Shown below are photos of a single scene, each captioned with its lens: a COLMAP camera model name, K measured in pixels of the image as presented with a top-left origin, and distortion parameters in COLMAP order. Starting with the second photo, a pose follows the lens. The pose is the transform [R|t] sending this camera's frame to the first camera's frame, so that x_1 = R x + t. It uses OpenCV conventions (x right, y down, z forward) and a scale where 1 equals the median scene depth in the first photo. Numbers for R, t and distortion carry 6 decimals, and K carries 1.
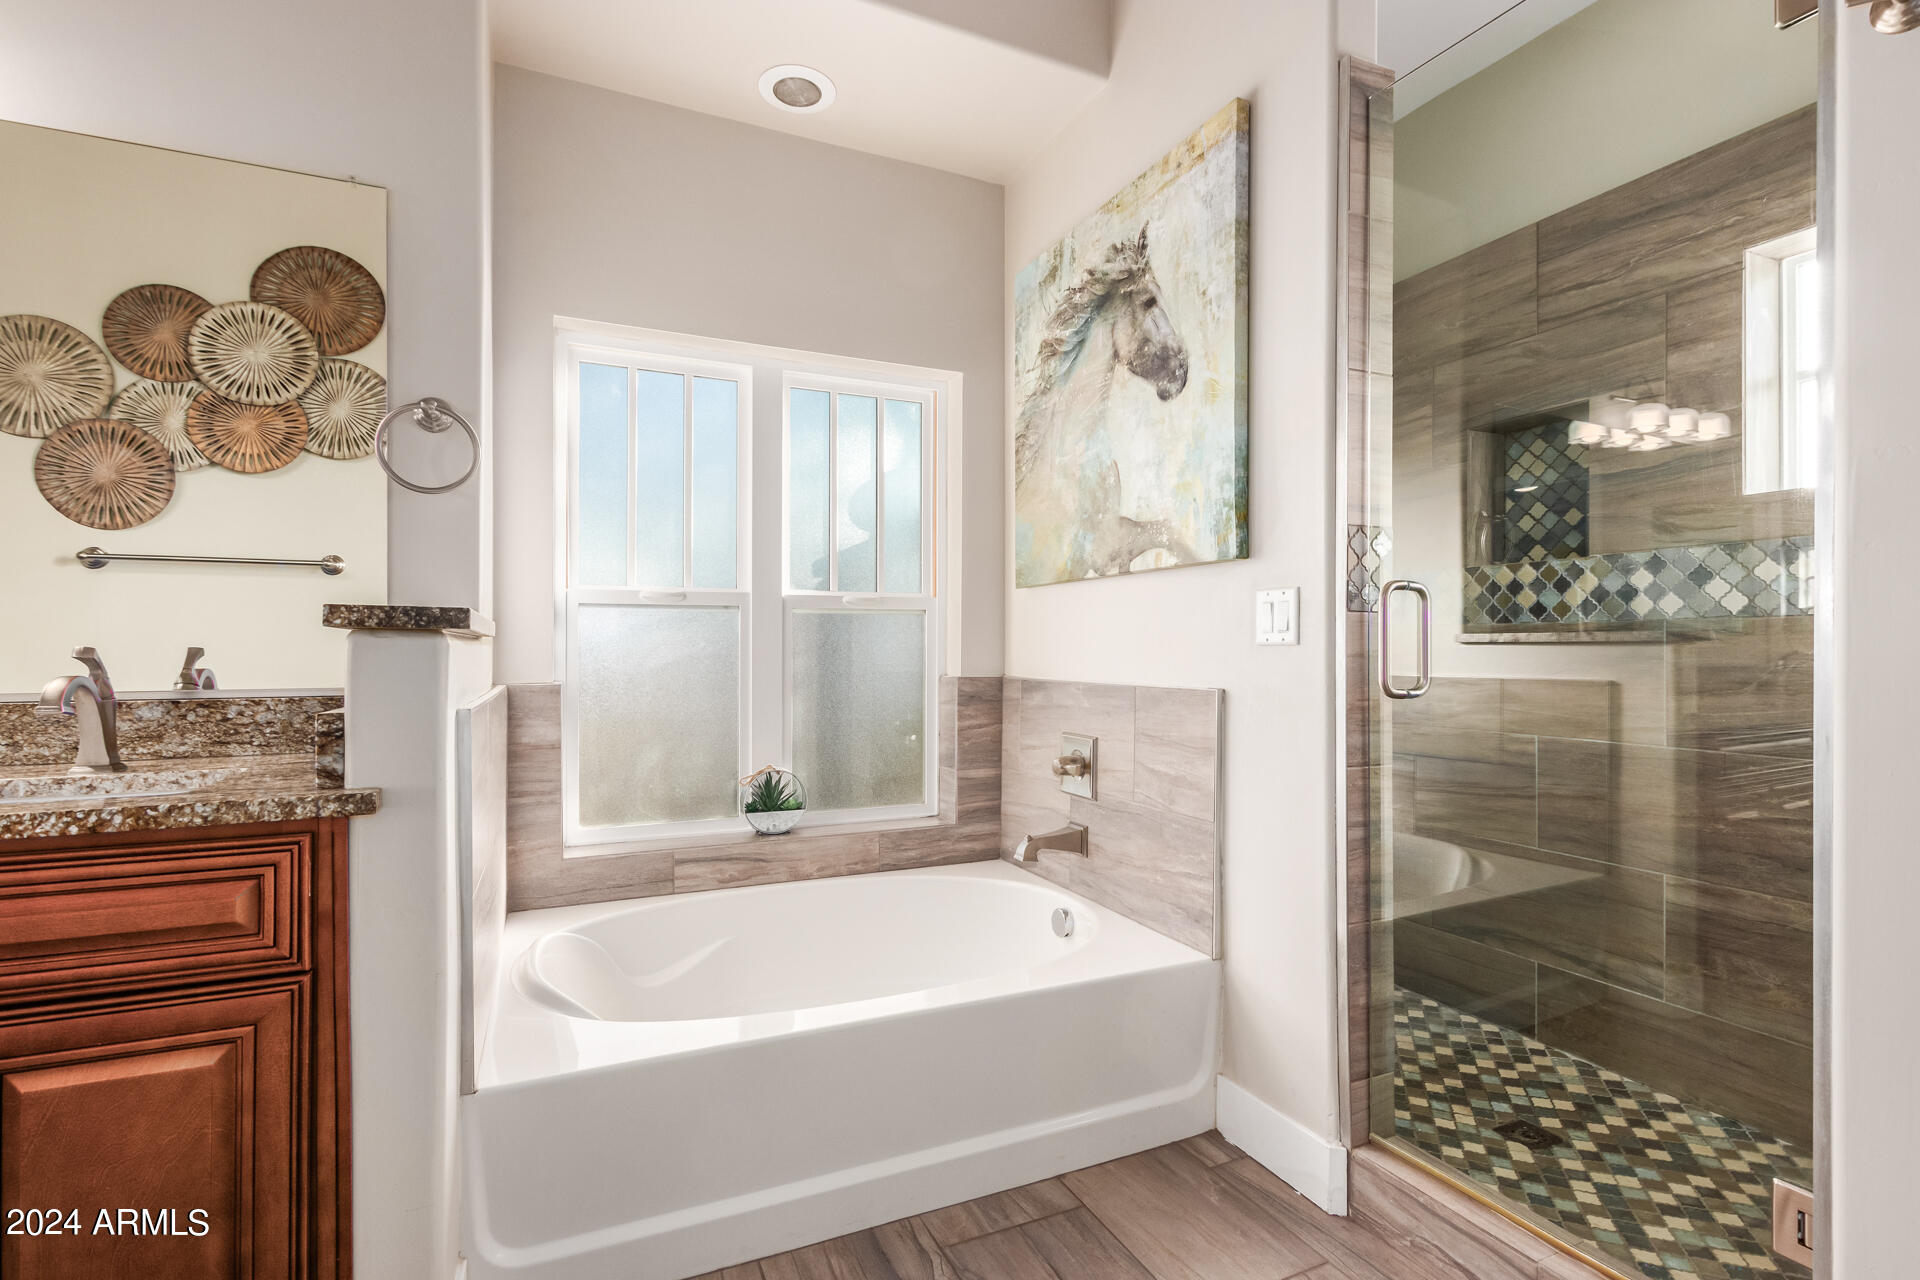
lens RADIAL K [[889.5, 0, 956.4], [0, 889.5, 651.1], [0, 0, 1]] dist [0.013406, -0.002730]
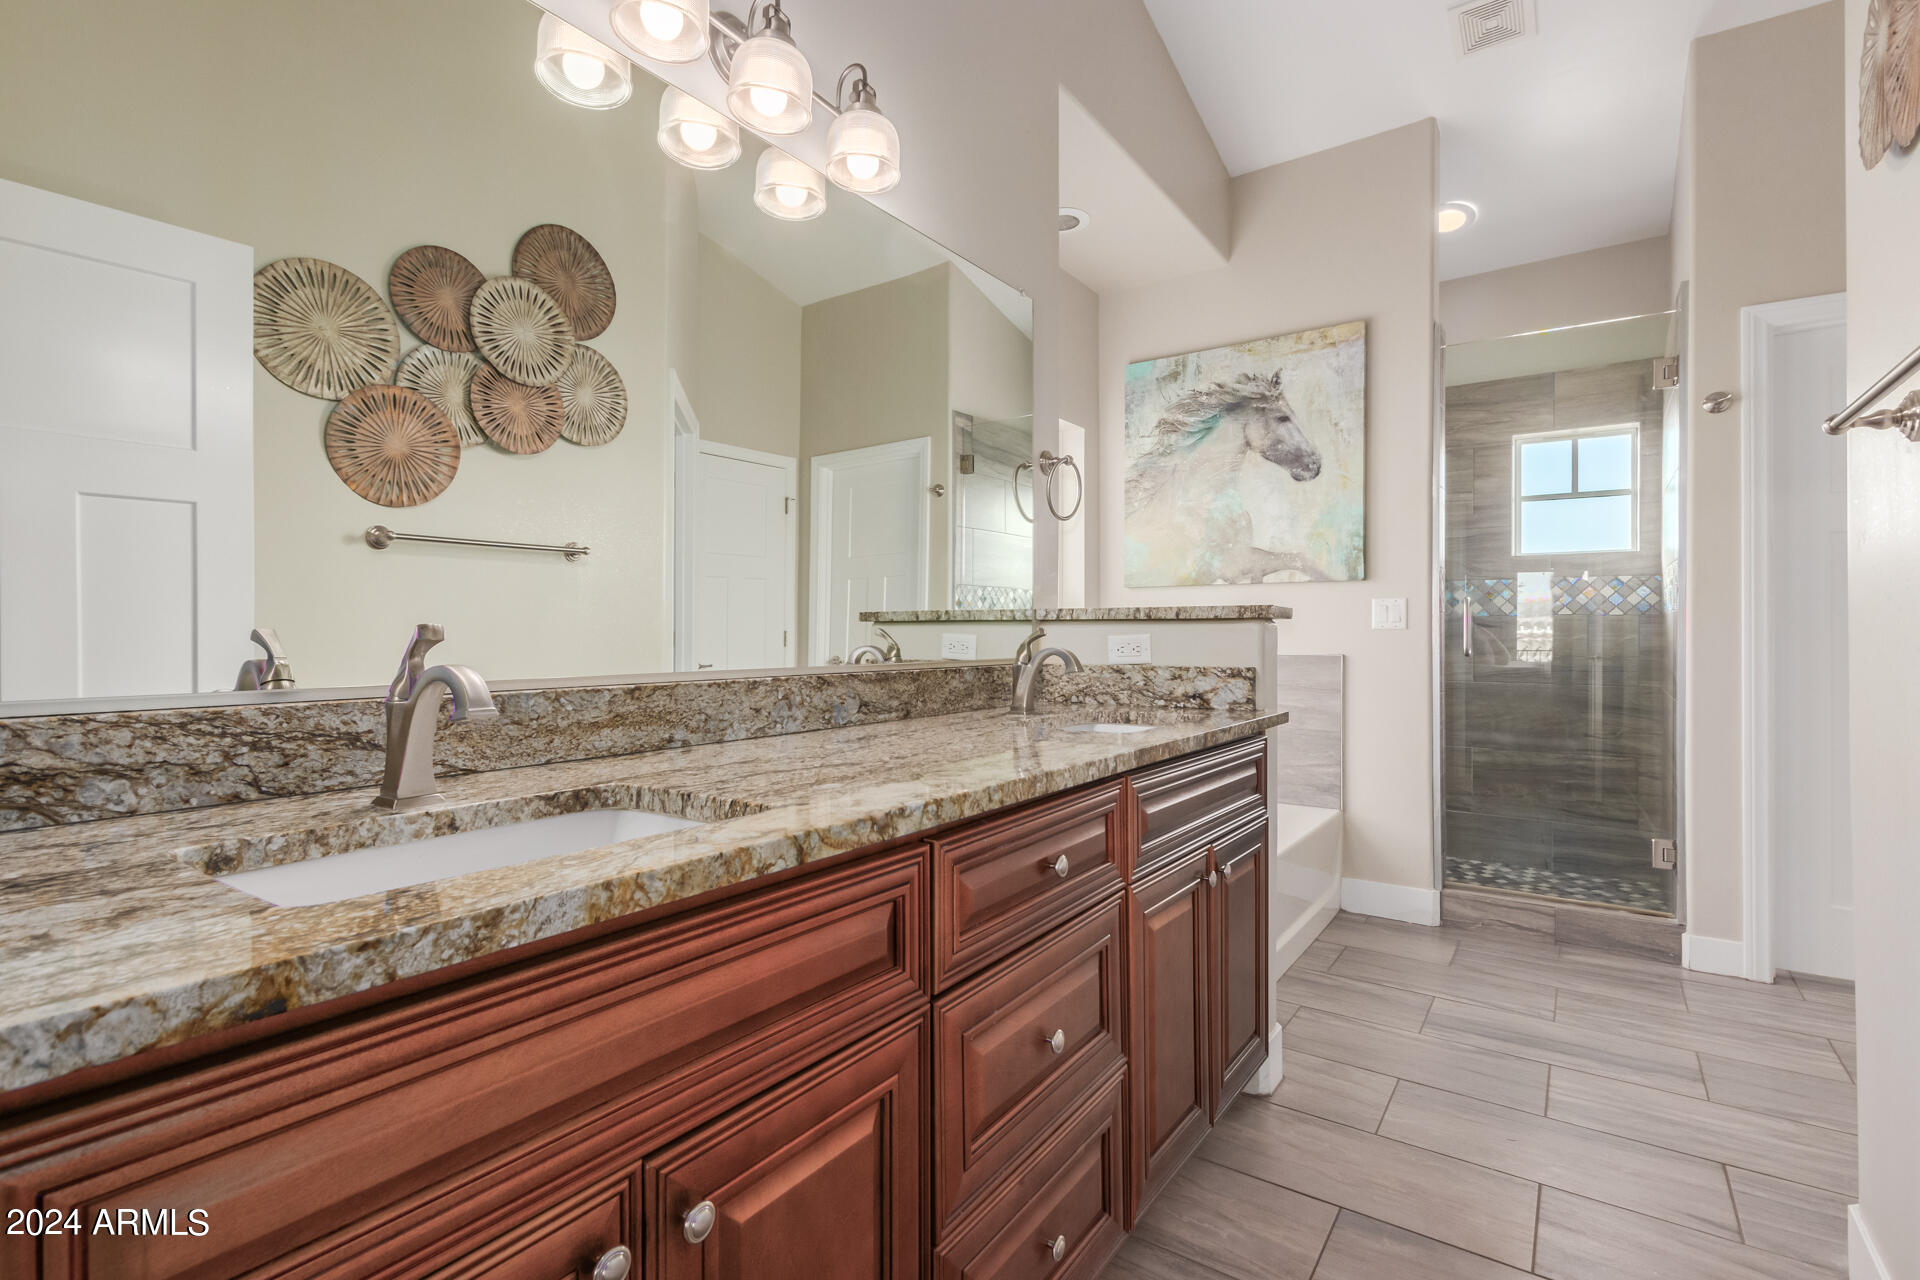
lens RADIAL K [[889.5, 0, 962.5], [0, 889.5, 629.8], [0, 0, 1]] dist [0.013406, -0.002730]
pose [[0.855876, -0.005722, 0.517150, -0.989361], [0.005054, 0.999984, 0.002700, -0.010870], [-0.517157, 0.000302, 0.855890, -0.079889]]
